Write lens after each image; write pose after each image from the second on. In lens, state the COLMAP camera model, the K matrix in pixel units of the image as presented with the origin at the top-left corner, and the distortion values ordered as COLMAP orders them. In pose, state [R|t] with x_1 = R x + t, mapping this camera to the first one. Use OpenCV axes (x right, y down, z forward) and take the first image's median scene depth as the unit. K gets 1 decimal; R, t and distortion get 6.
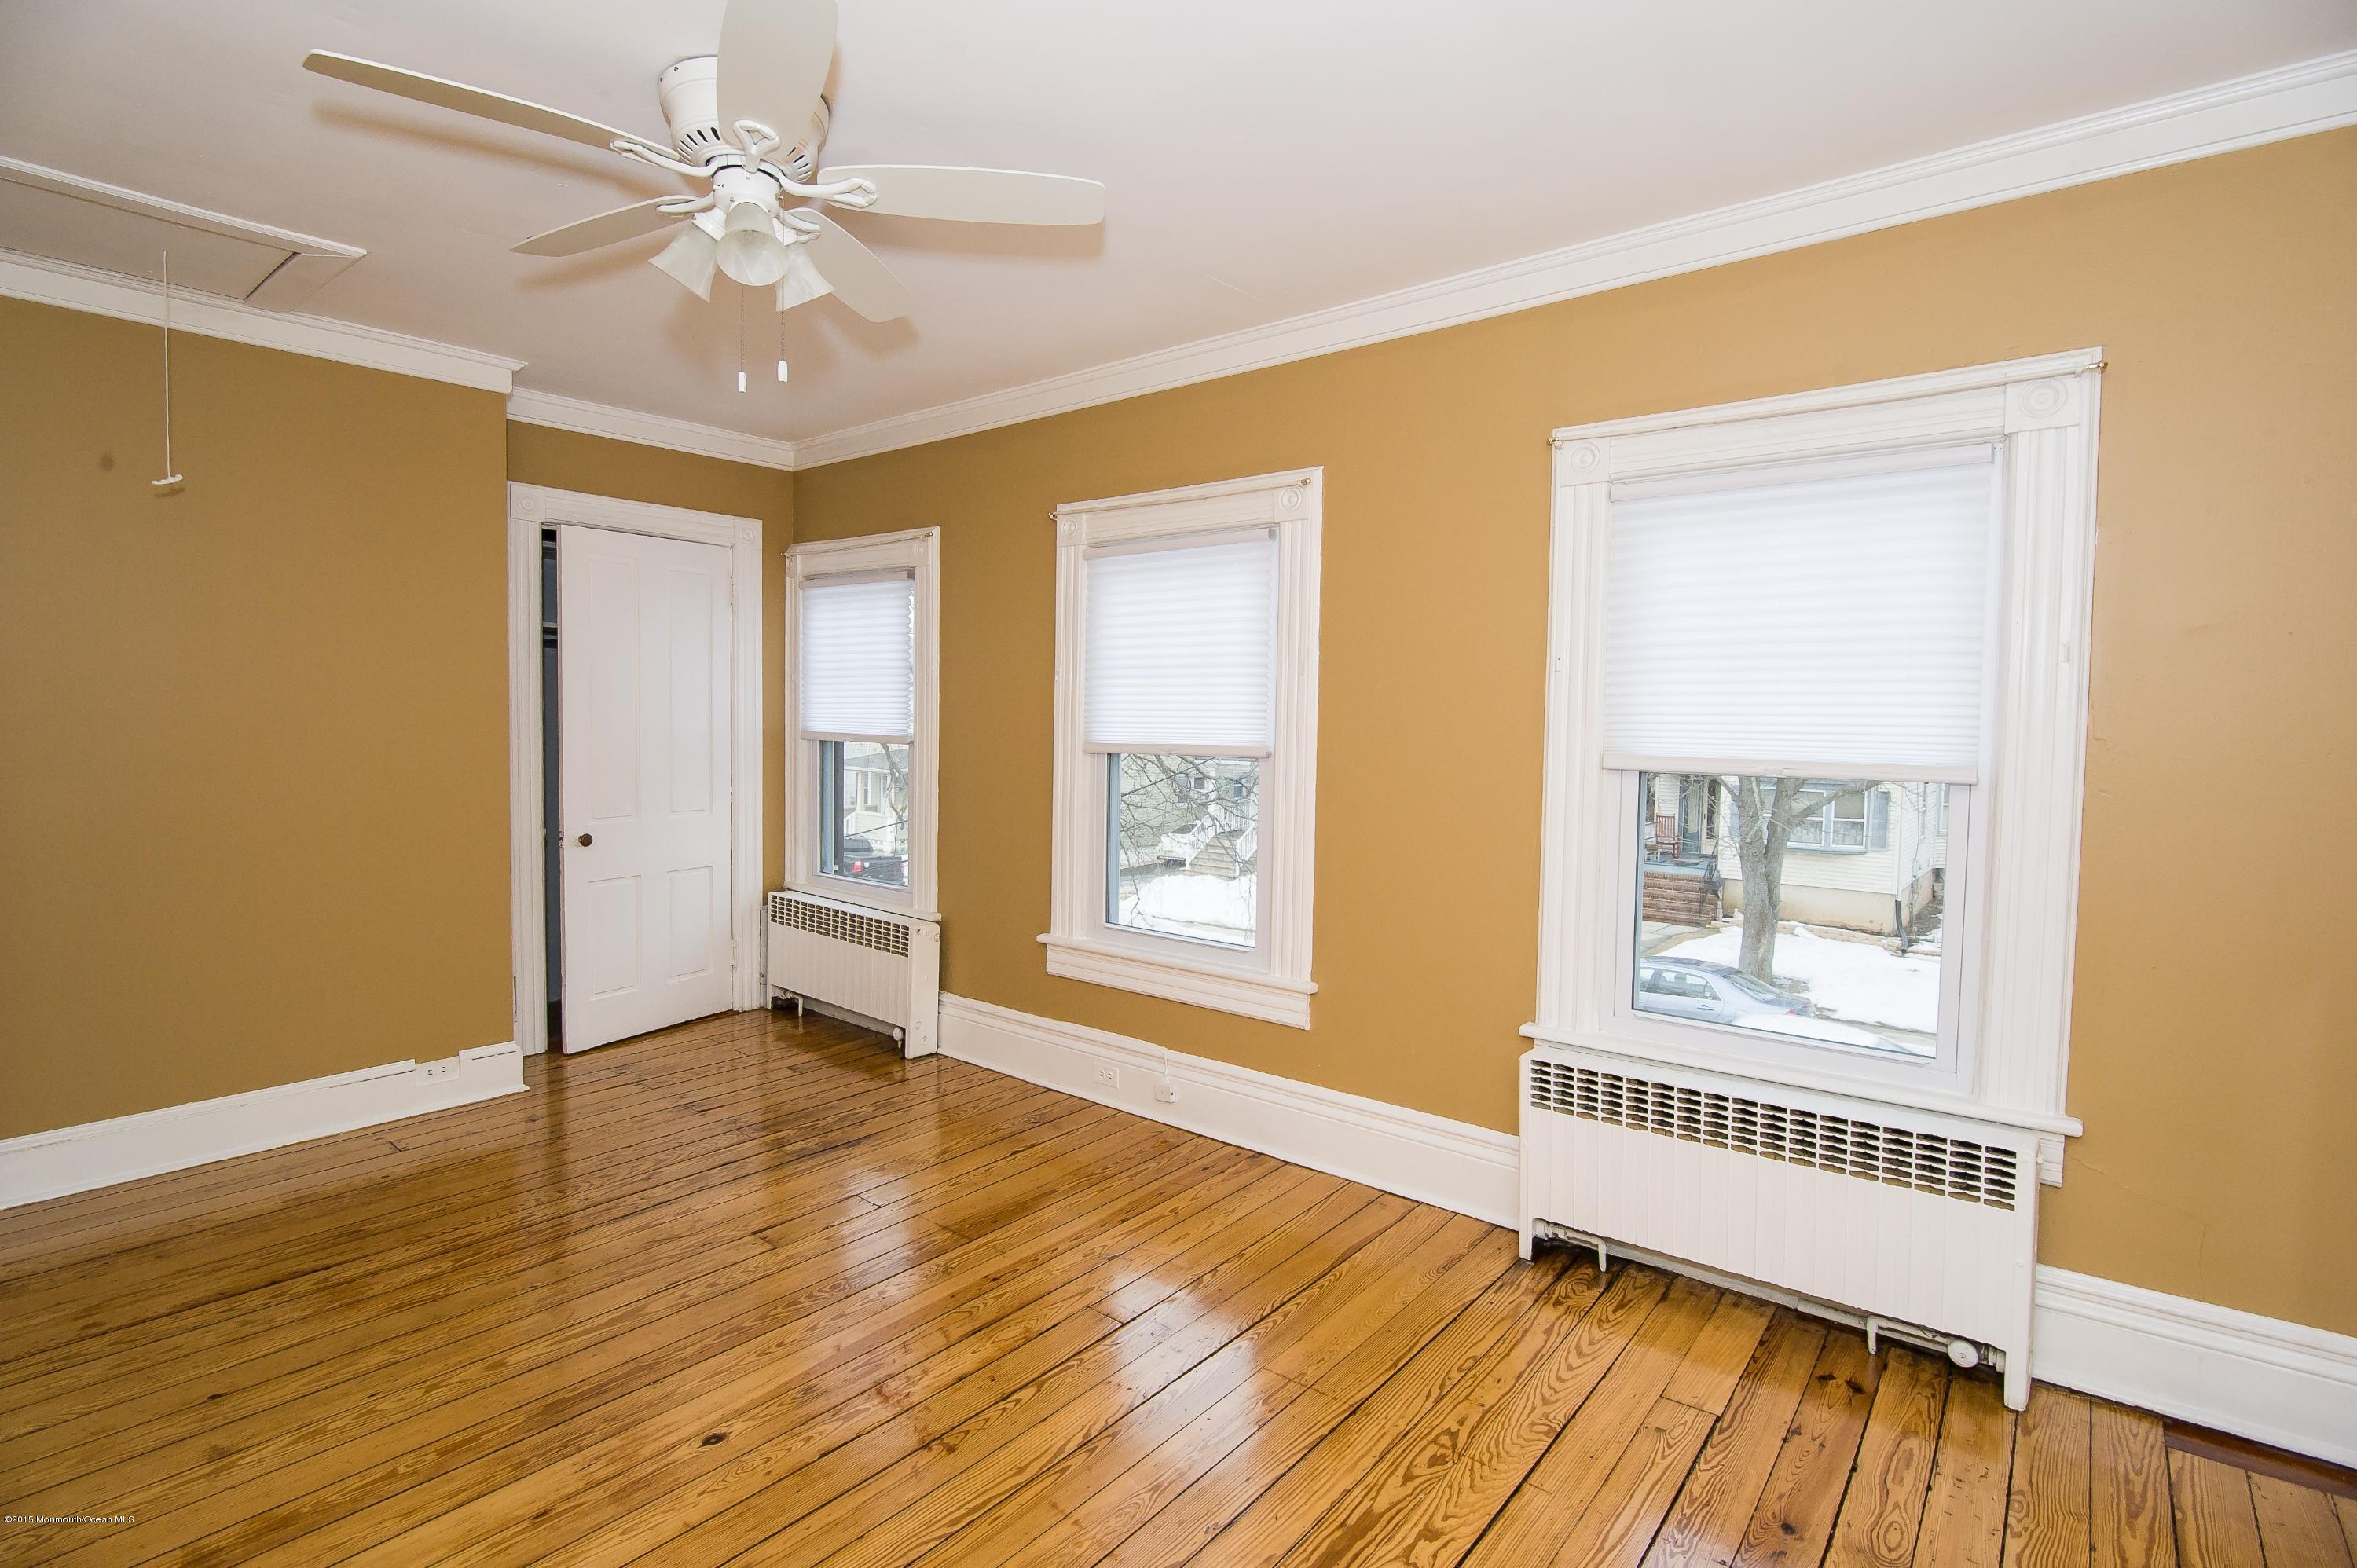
lens RADIAL K [[1144.6, 0, 1181.0], [0, 1144.6, 777.5], [0, 0, 1]] dist [-0.019193, -0.000197]
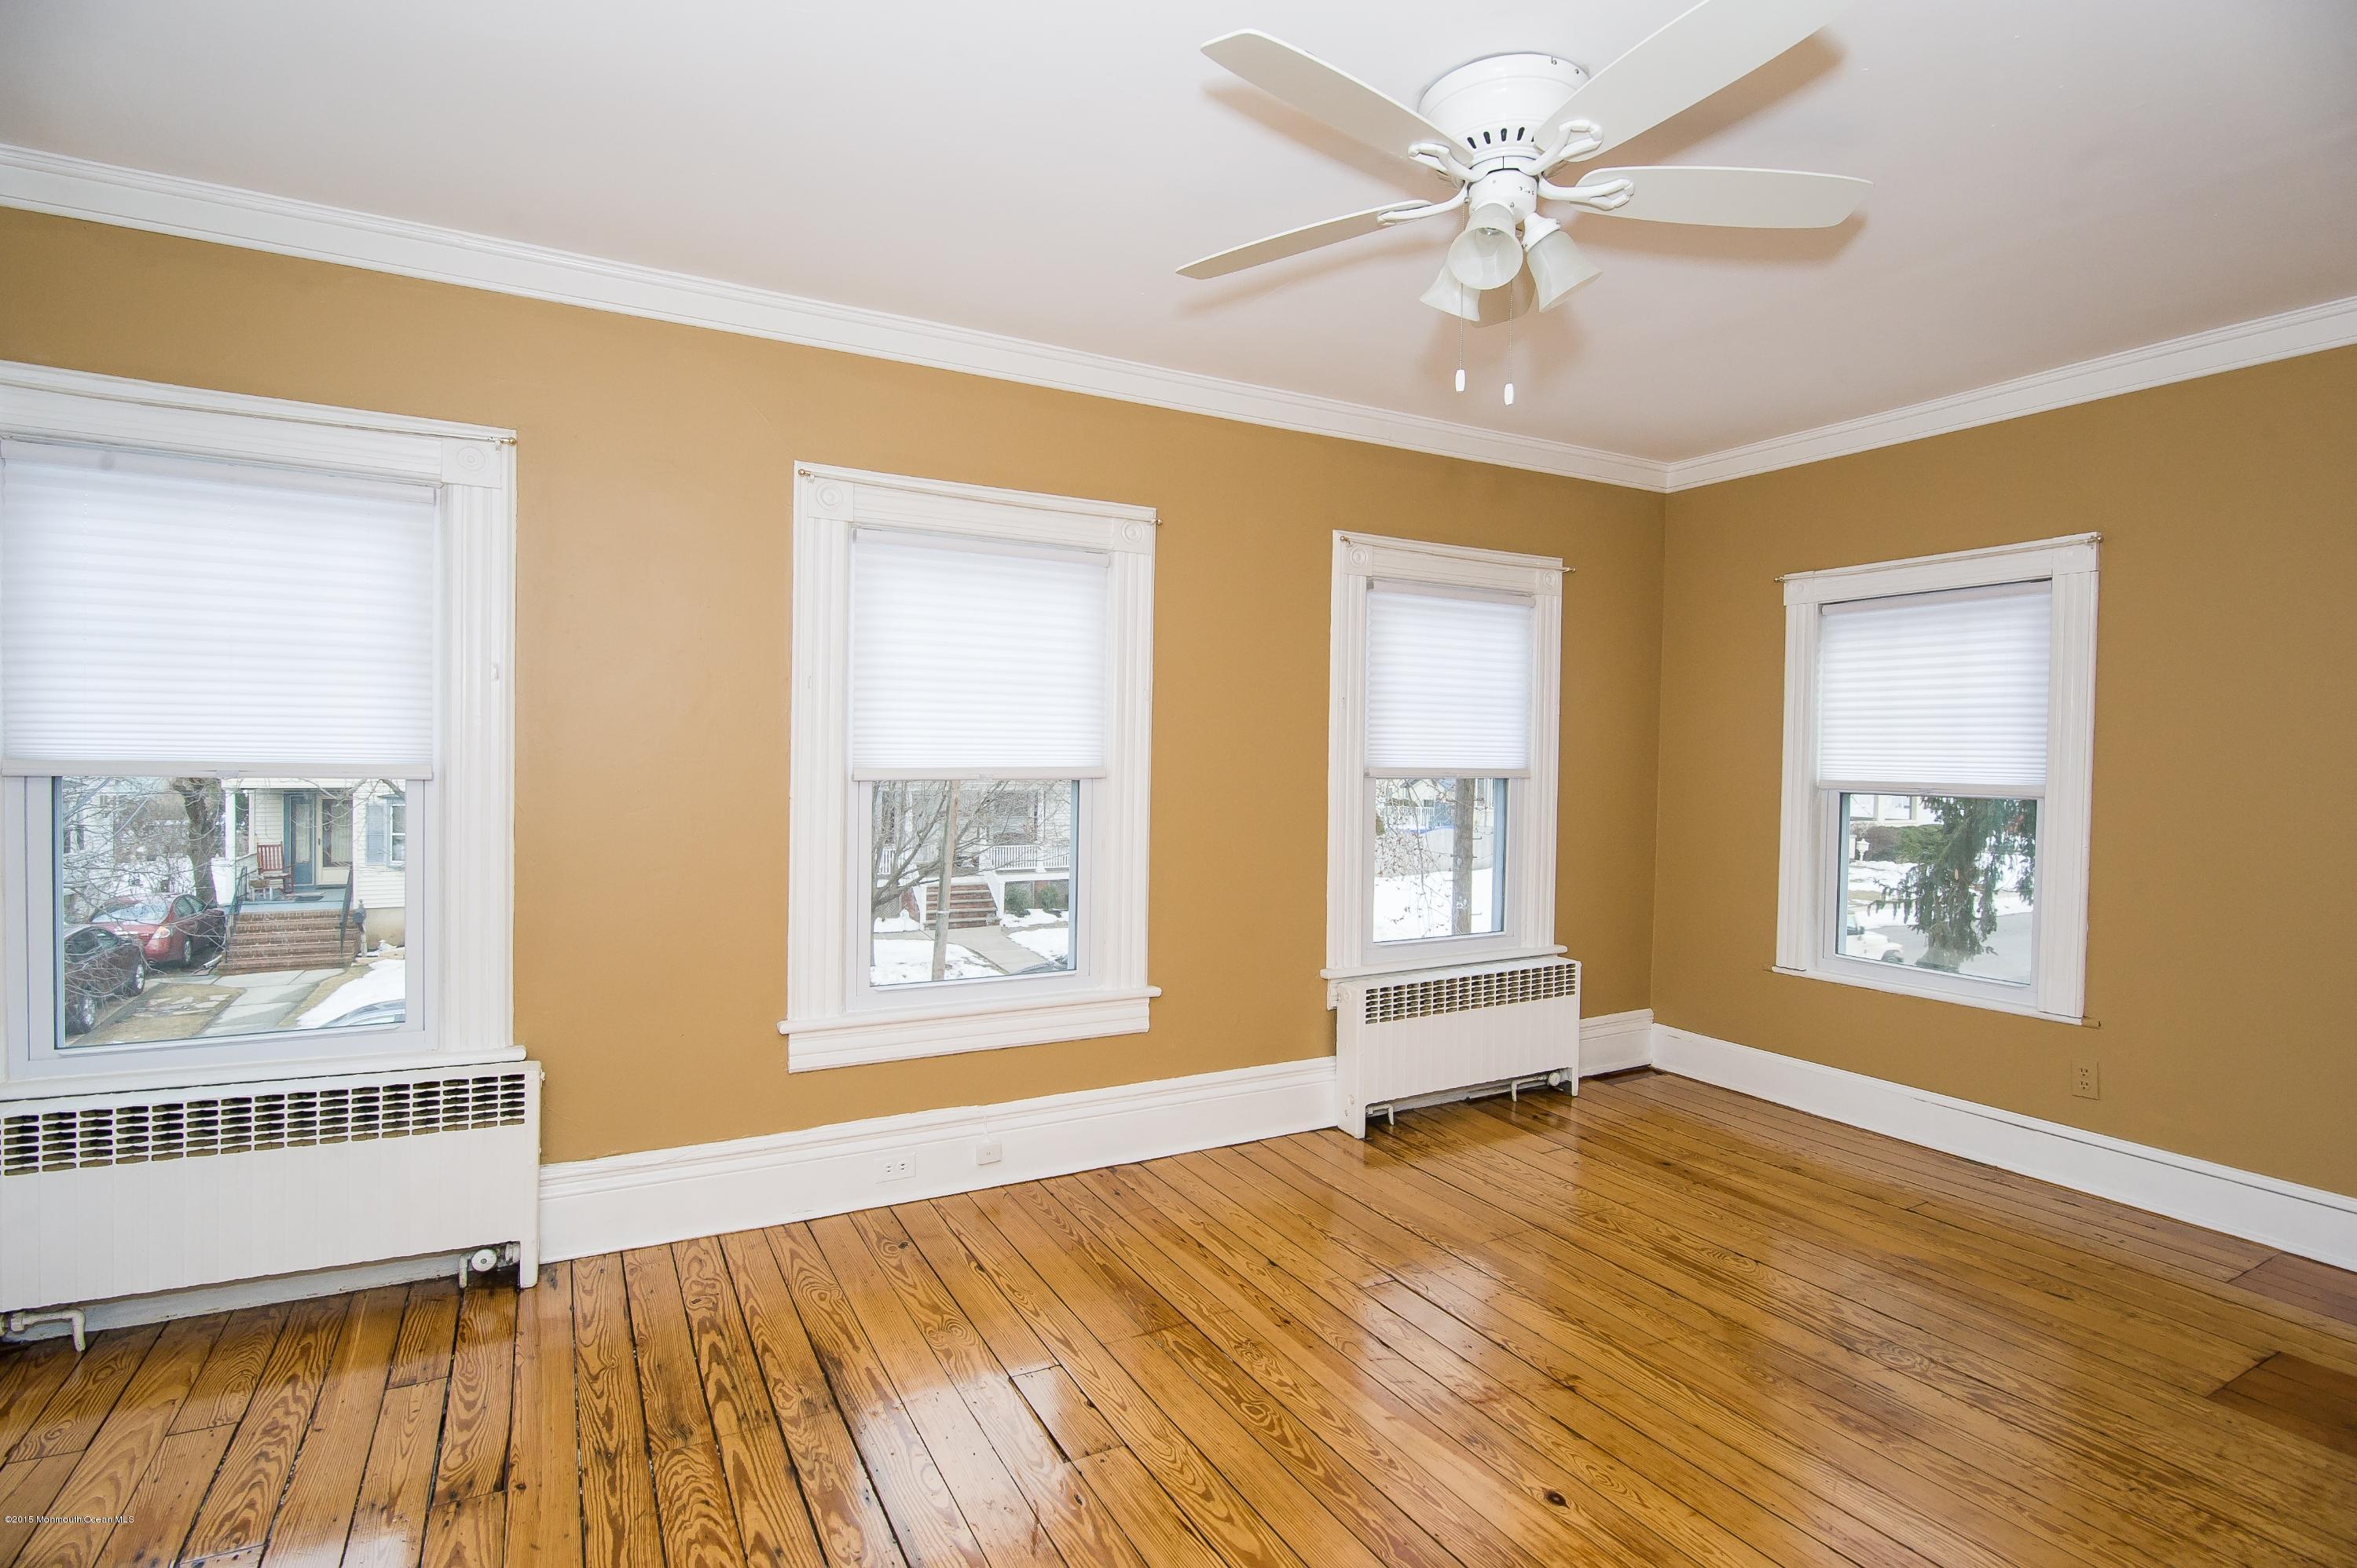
lens RADIAL K [[1144.6, 0, 1181.0], [0, 1144.6, 777.5], [0, 0, 1]] dist [-0.019193, -0.000197]
pose [[0.377880, -0.029587, 0.925382, -0.817252], [0.039007, 0.999111, 0.016016, -0.030366], [-0.925033, 0.030044, 0.378698, 0.533072]]
